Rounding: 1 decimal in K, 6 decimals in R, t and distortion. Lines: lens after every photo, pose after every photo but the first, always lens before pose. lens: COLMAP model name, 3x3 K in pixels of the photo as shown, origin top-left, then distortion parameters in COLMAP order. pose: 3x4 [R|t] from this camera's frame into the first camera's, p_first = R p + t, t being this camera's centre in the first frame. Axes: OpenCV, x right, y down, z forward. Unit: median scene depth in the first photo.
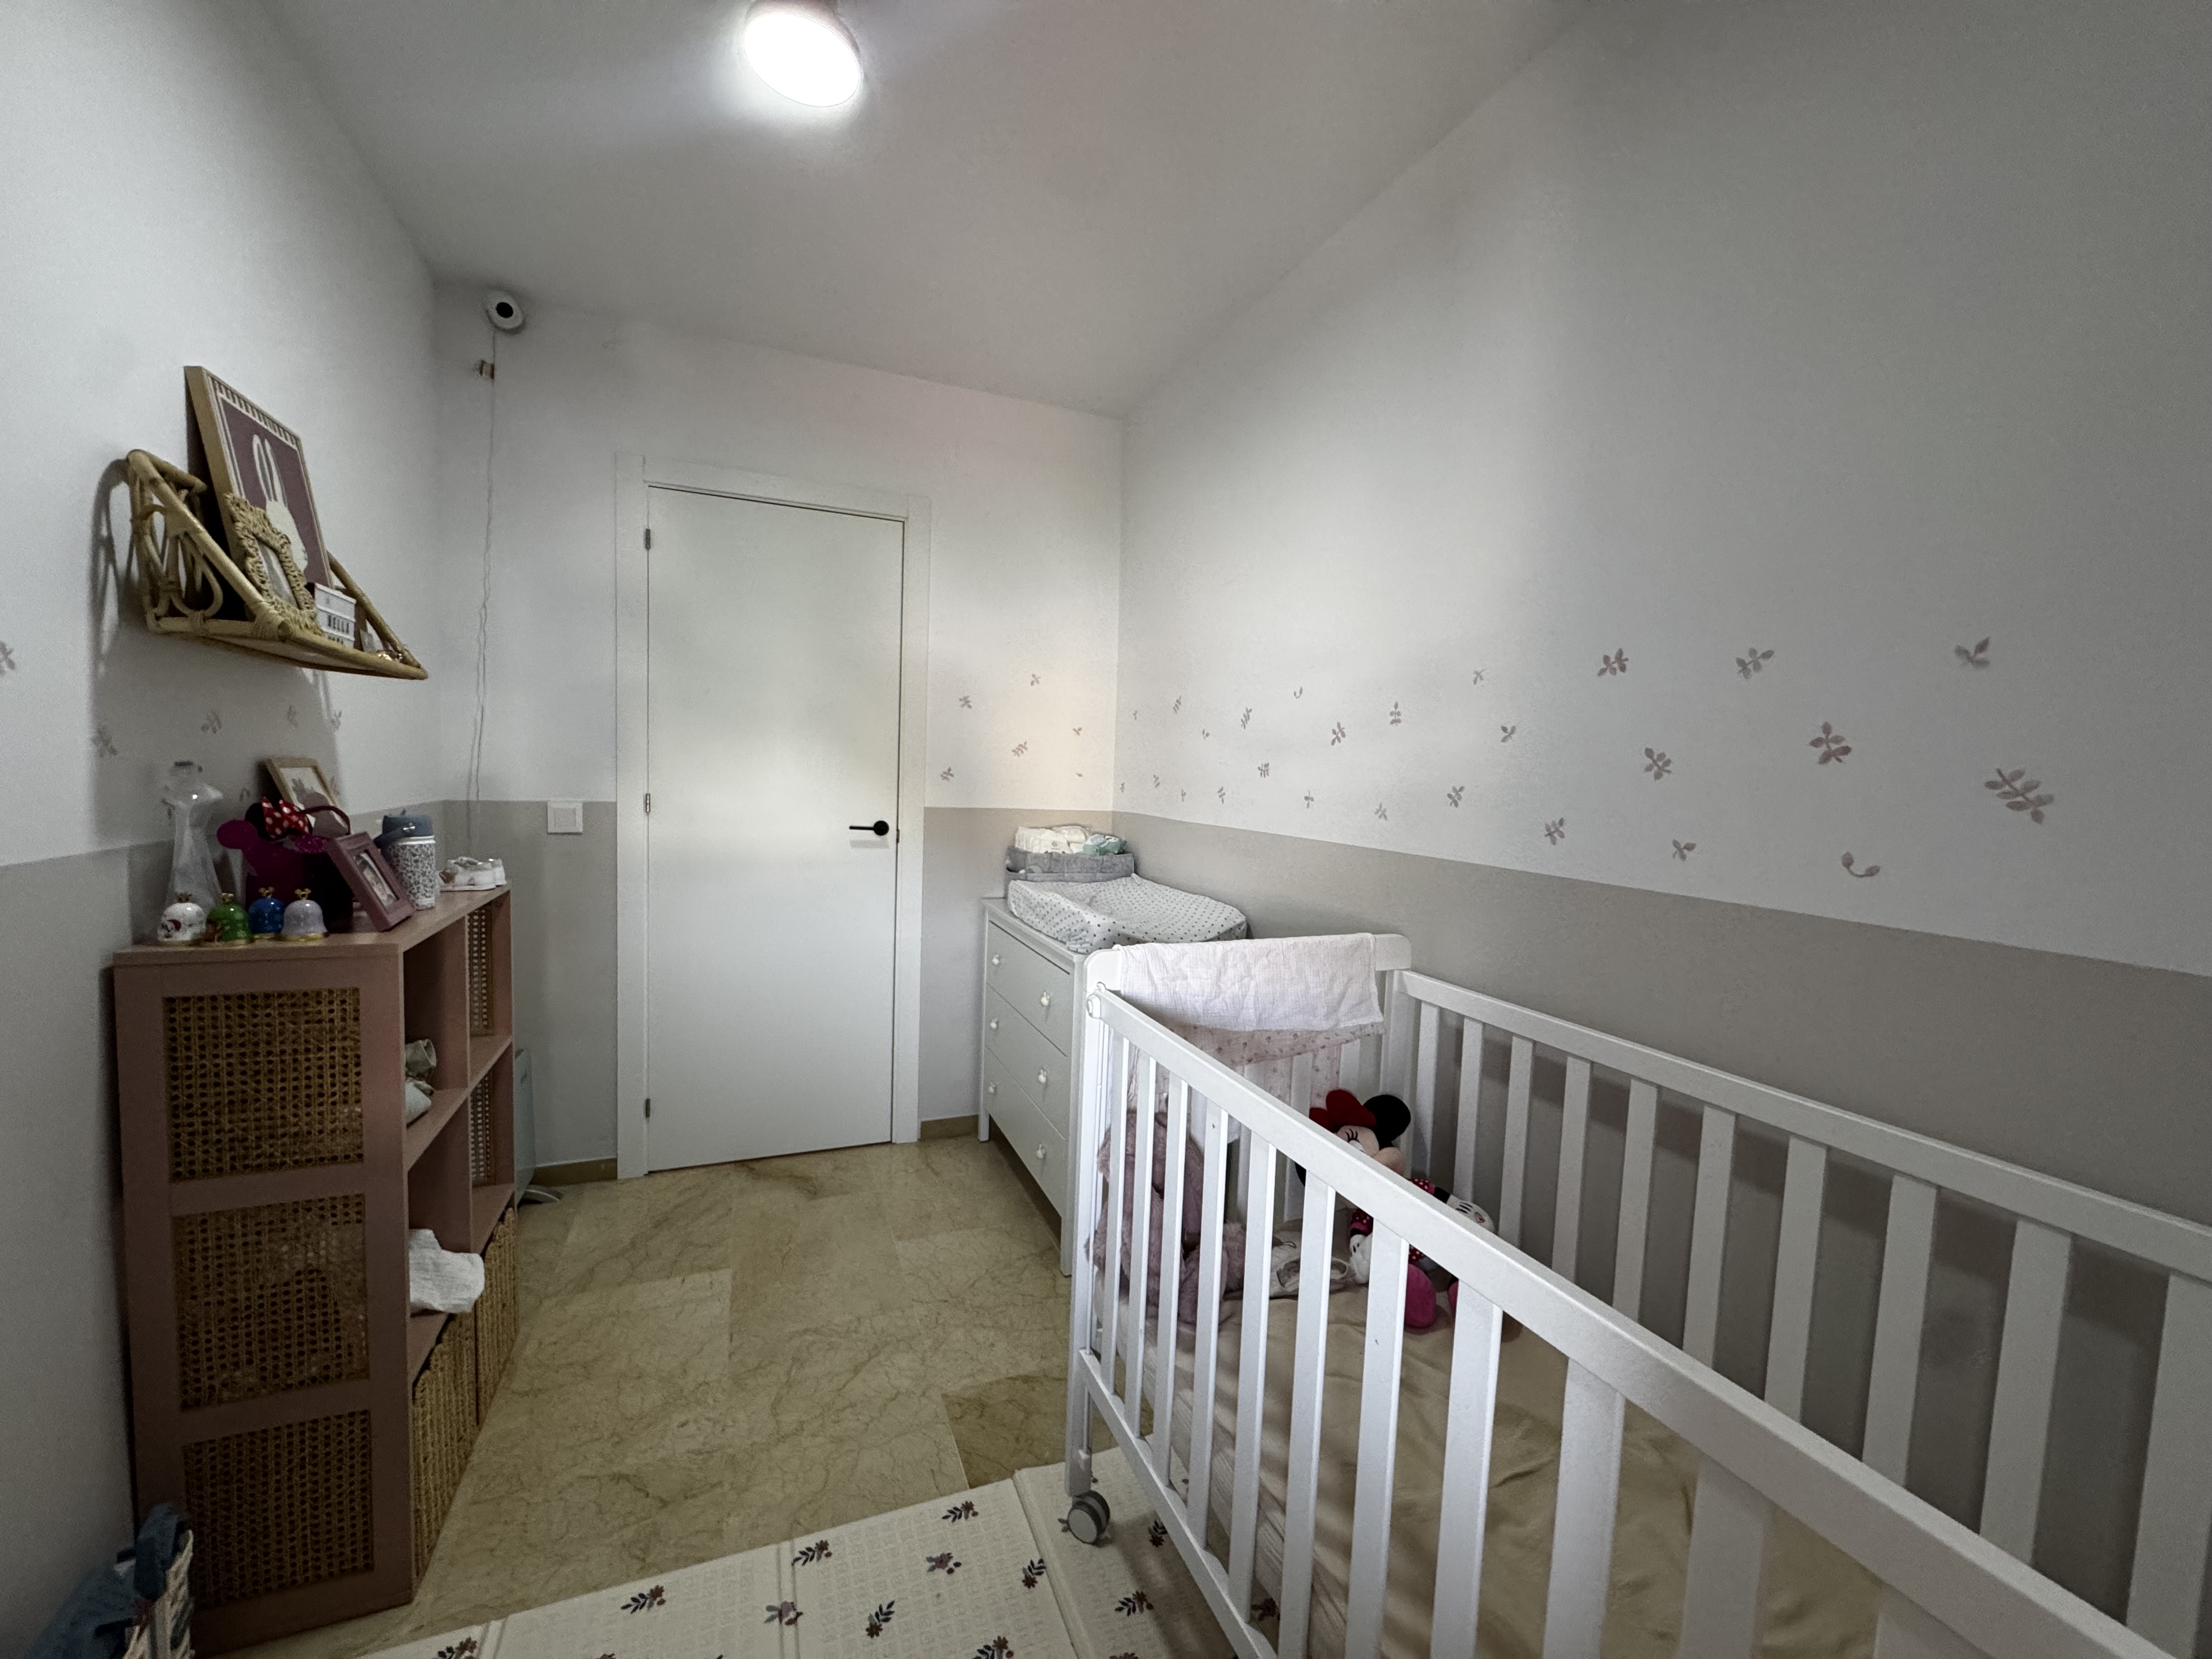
lens RADIAL K [[882.0, 0, 1106.0], [0, 882.0, 829.5], [0, 0, 1]] dist [-0.004118, 0.000608]
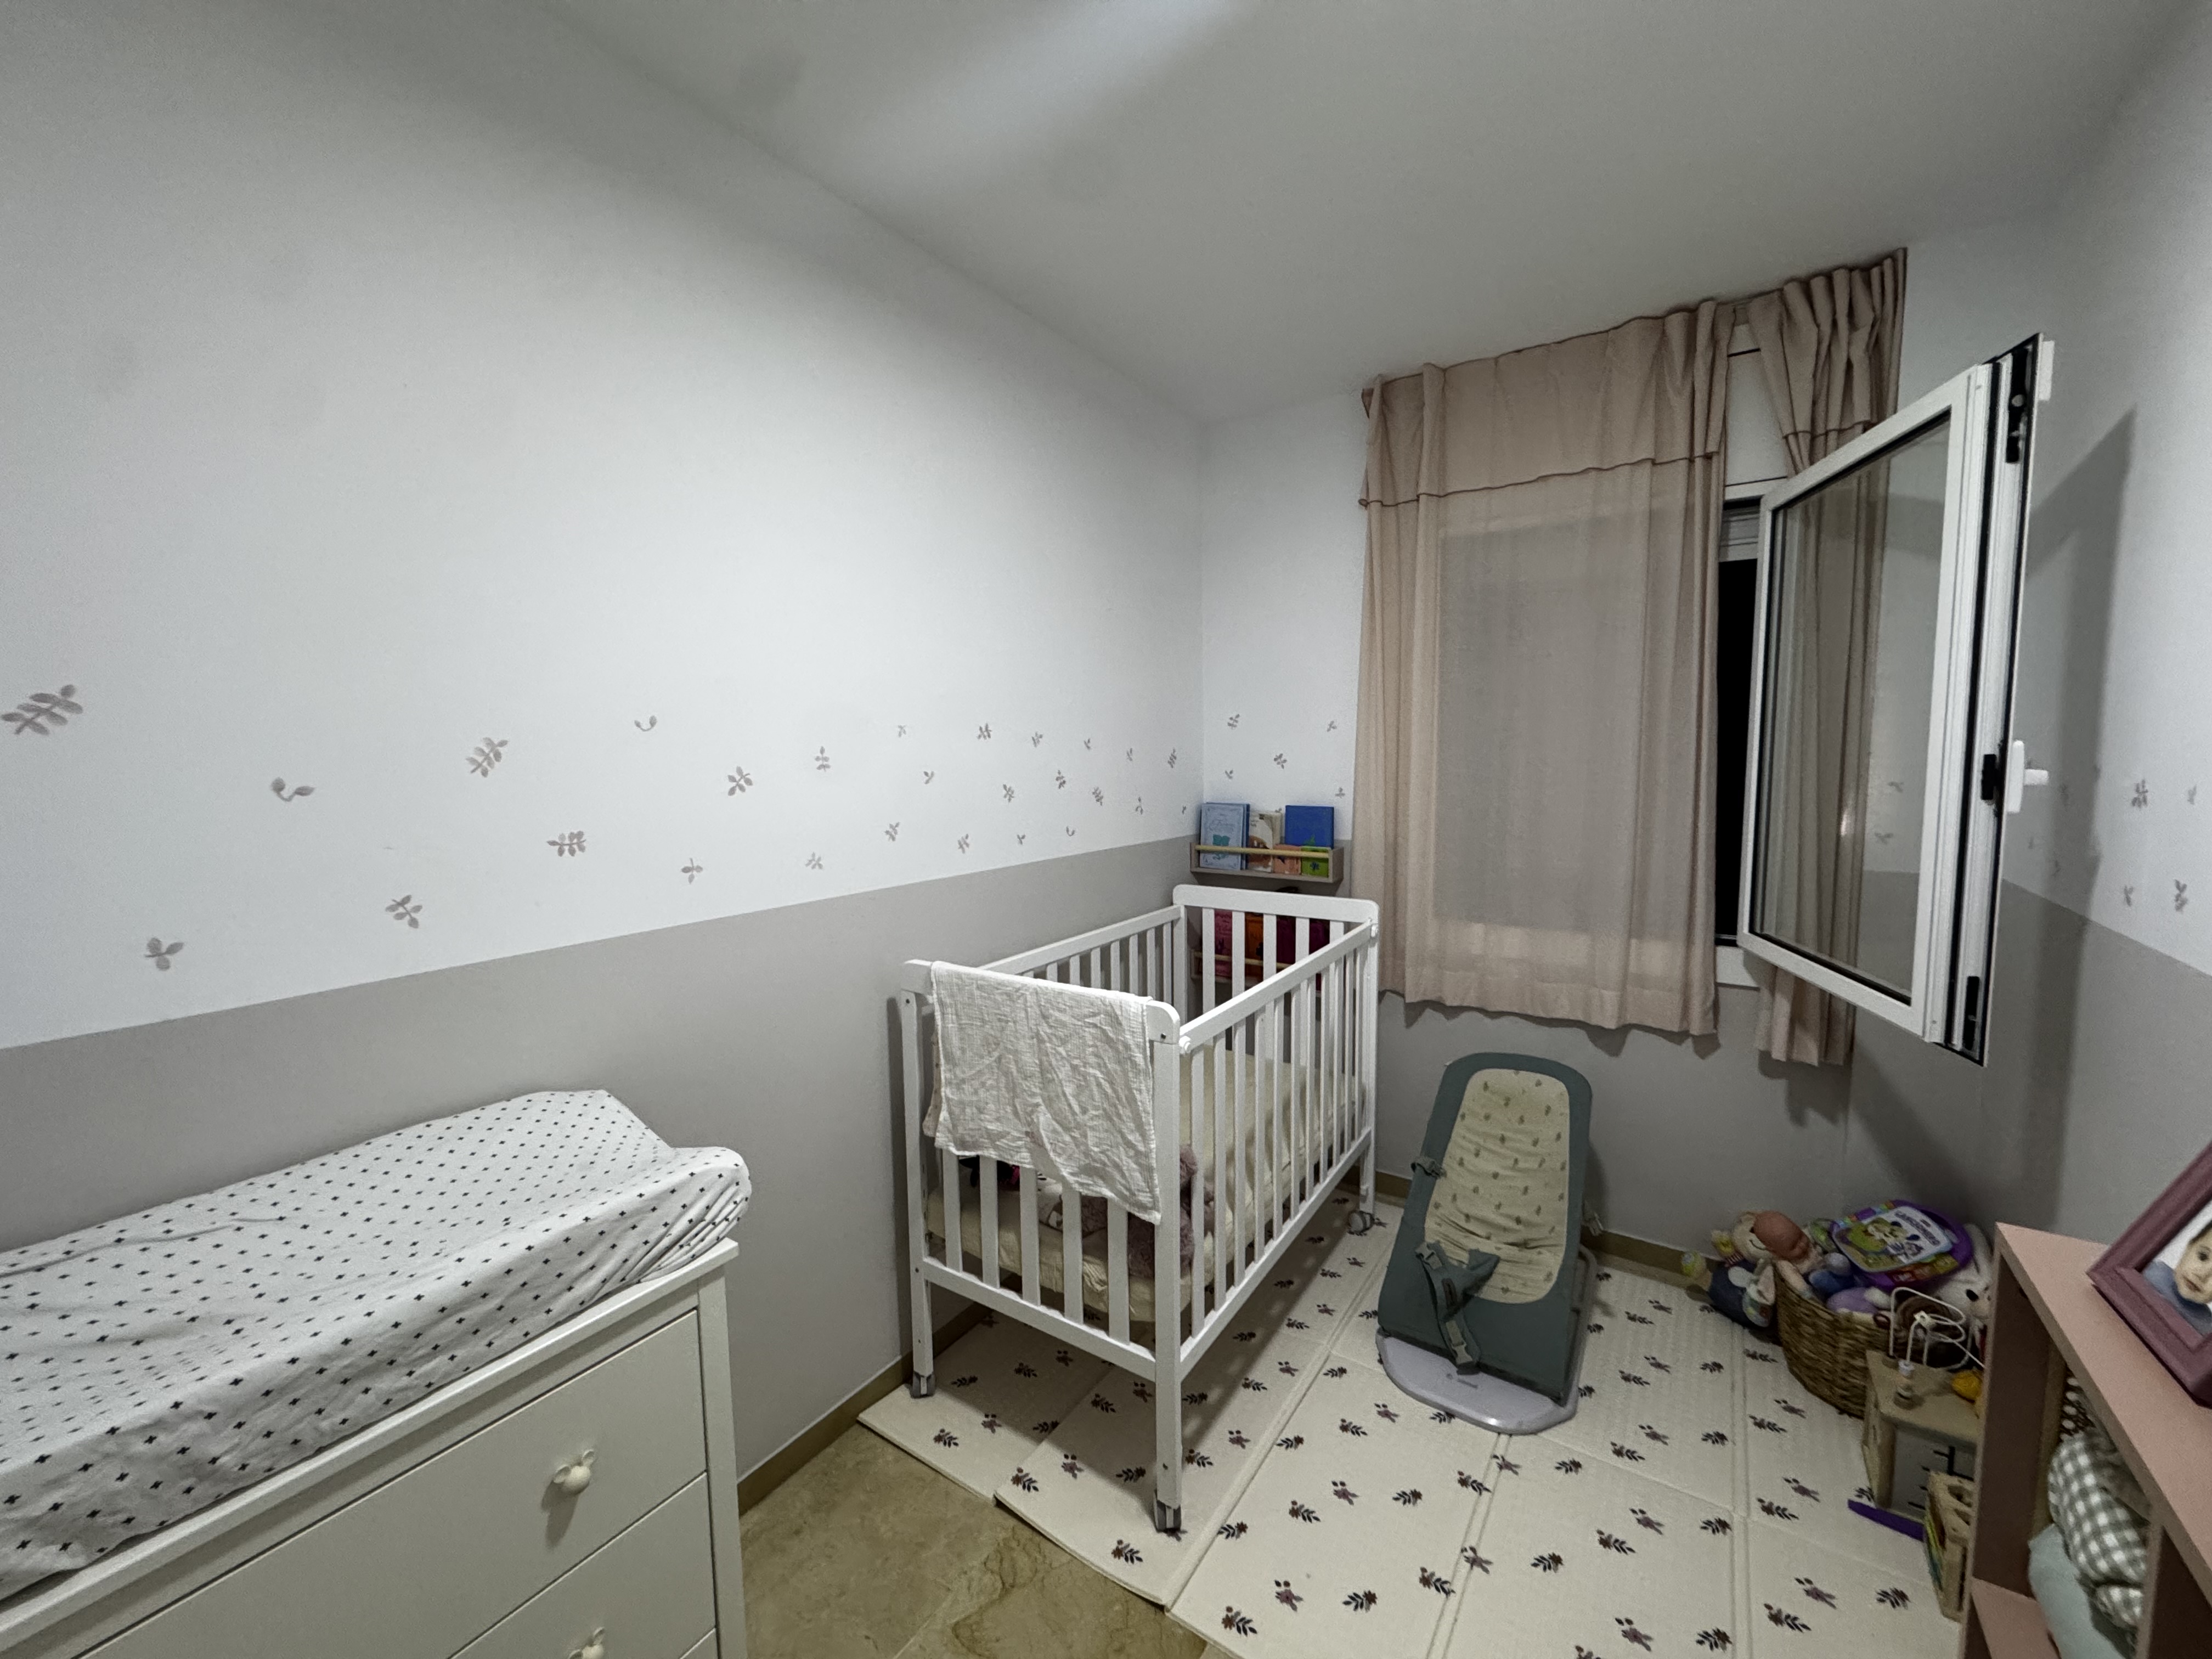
lens RADIAL K [[882.0, 0, 1106.0], [0, 882.0, 829.5], [0, 0, 1]] dist [-0.004118, 0.000608]
pose [[-0.555723, -0.106332, 0.824539, -0.757172], [0.050401, 0.985654, 0.161079, -0.226132], [-0.829838, 0.131073, -0.542391, 1.478554]]
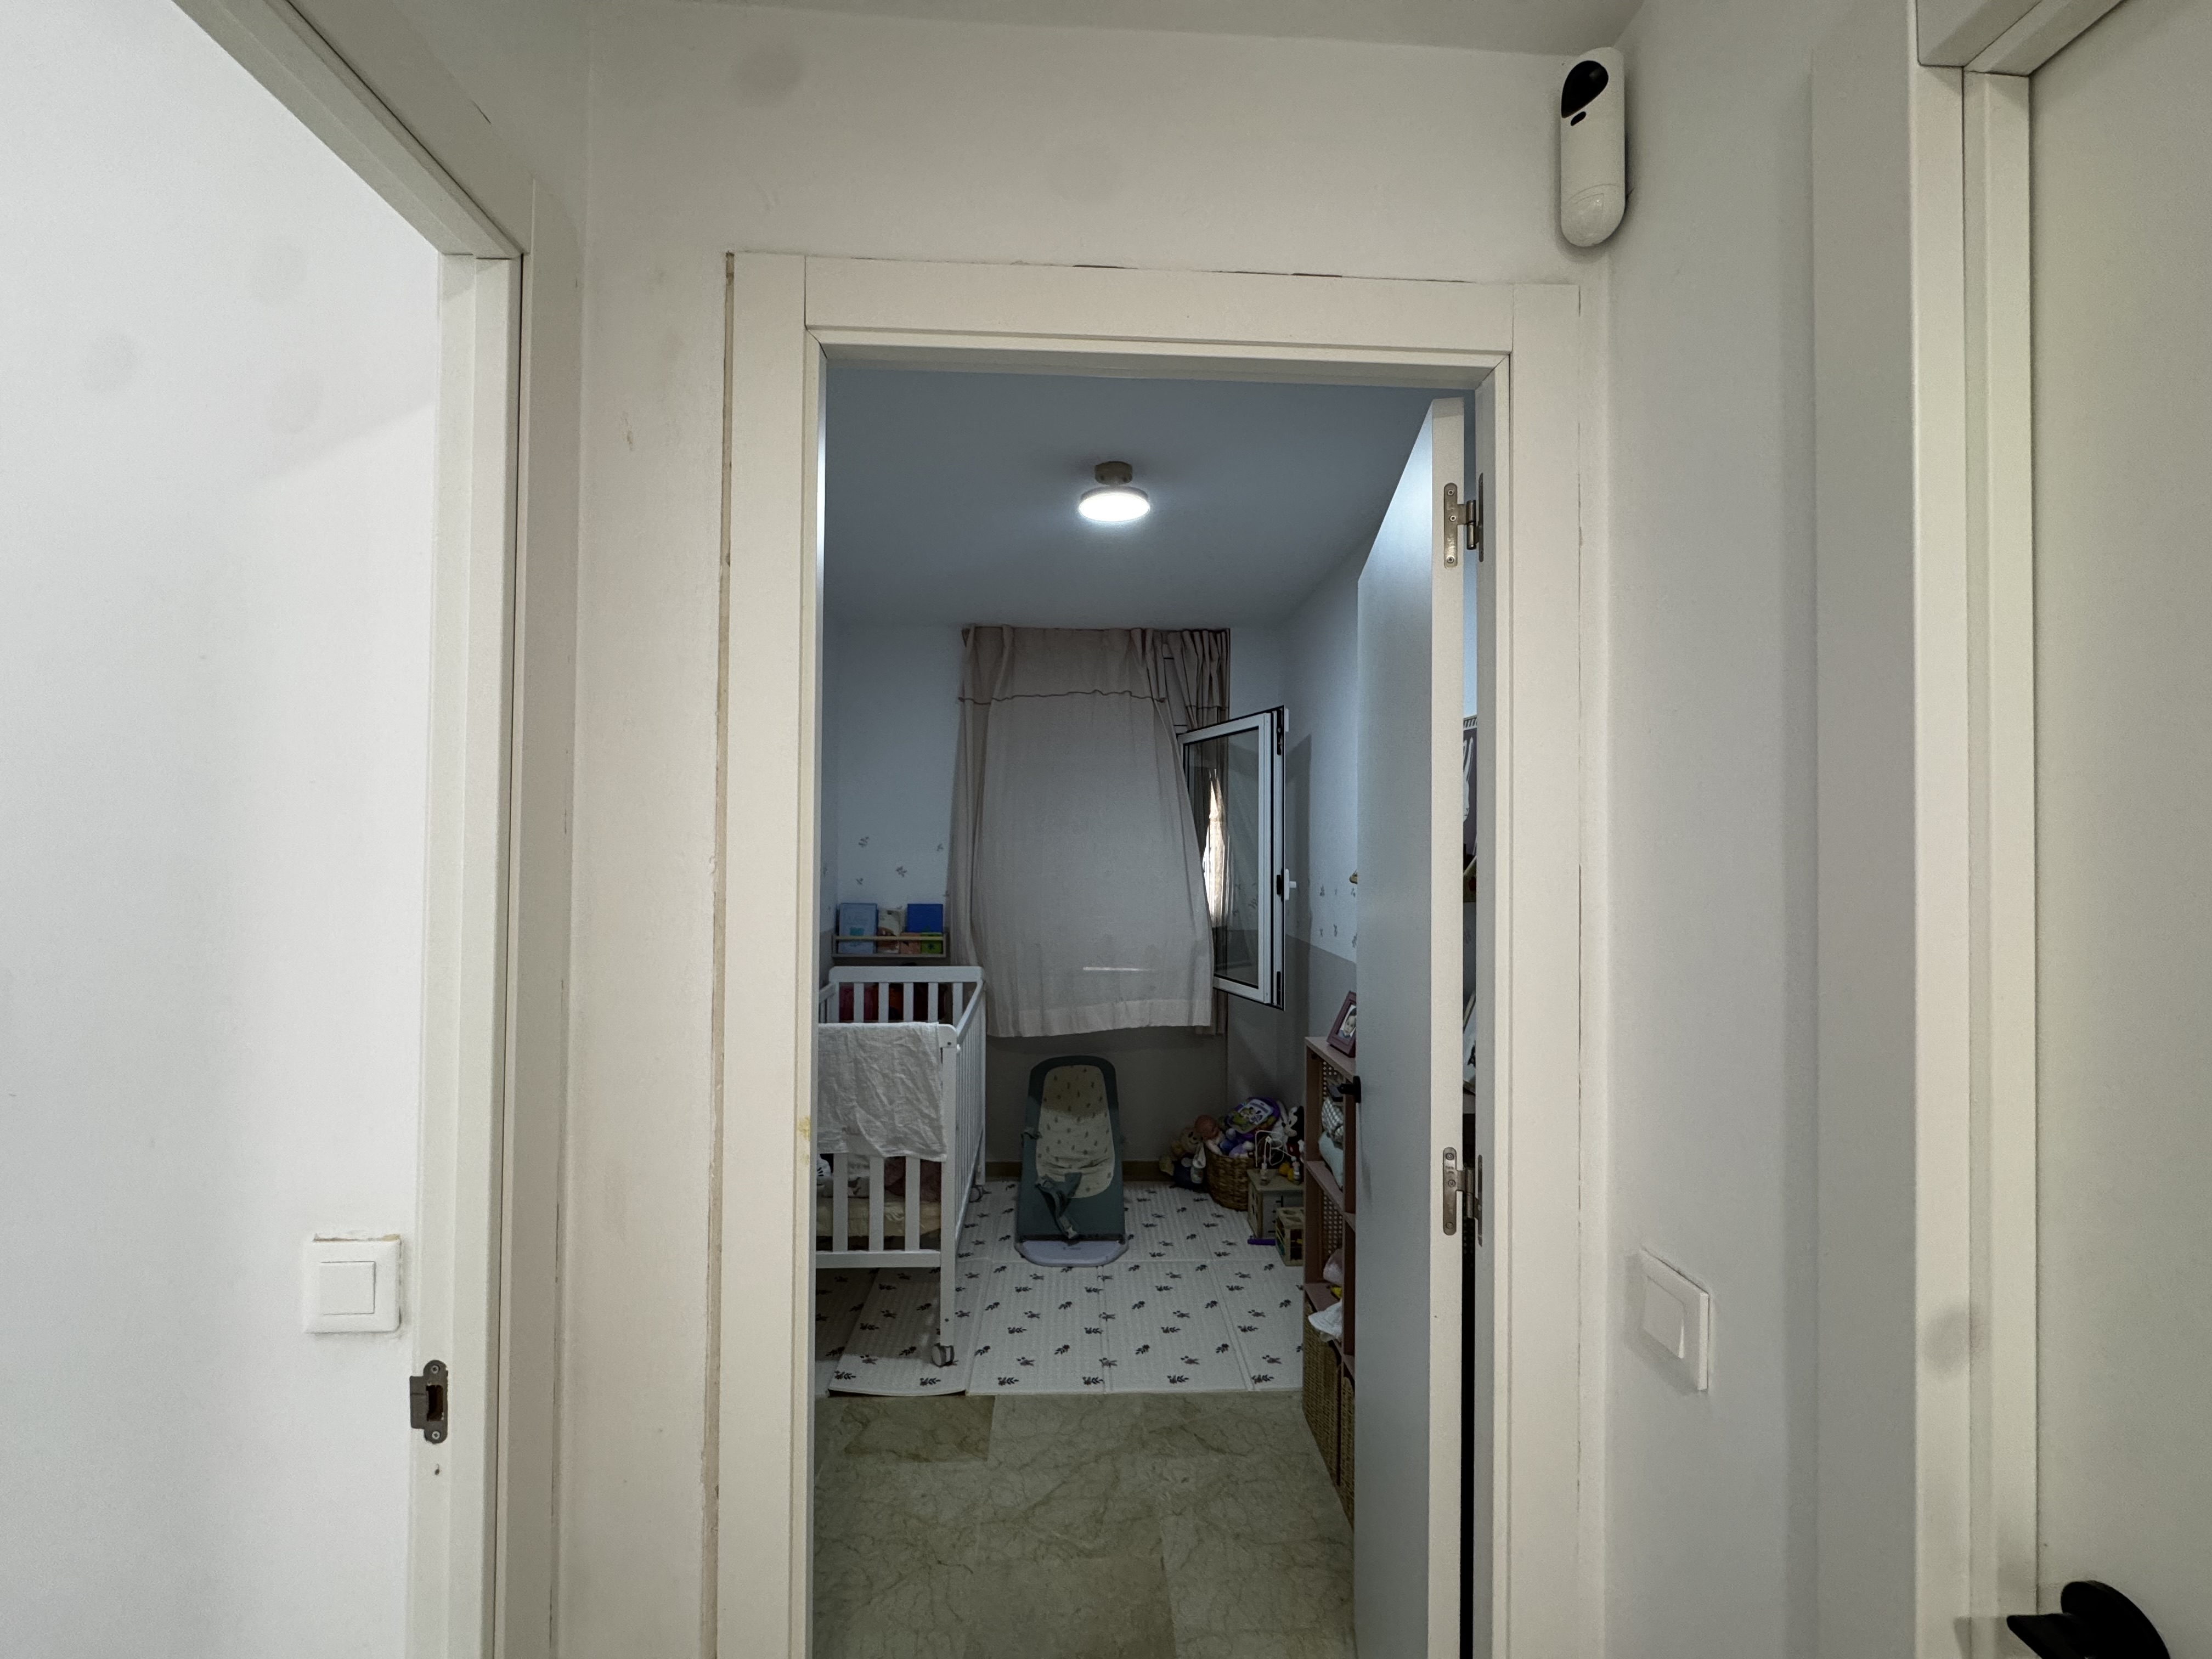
lens RADIAL K [[881.2, 0, 1107.8], [0, 881.2, 829.3], [0, 0, 1]] dist [-0.001898, -0.000594]
pose [[-0.941990, -0.039149, 0.333350, -0.825119], [-0.017857, 0.997613, 0.066699, -0.355246], [-0.335166, 0.056877, -0.940441, 2.353590]]
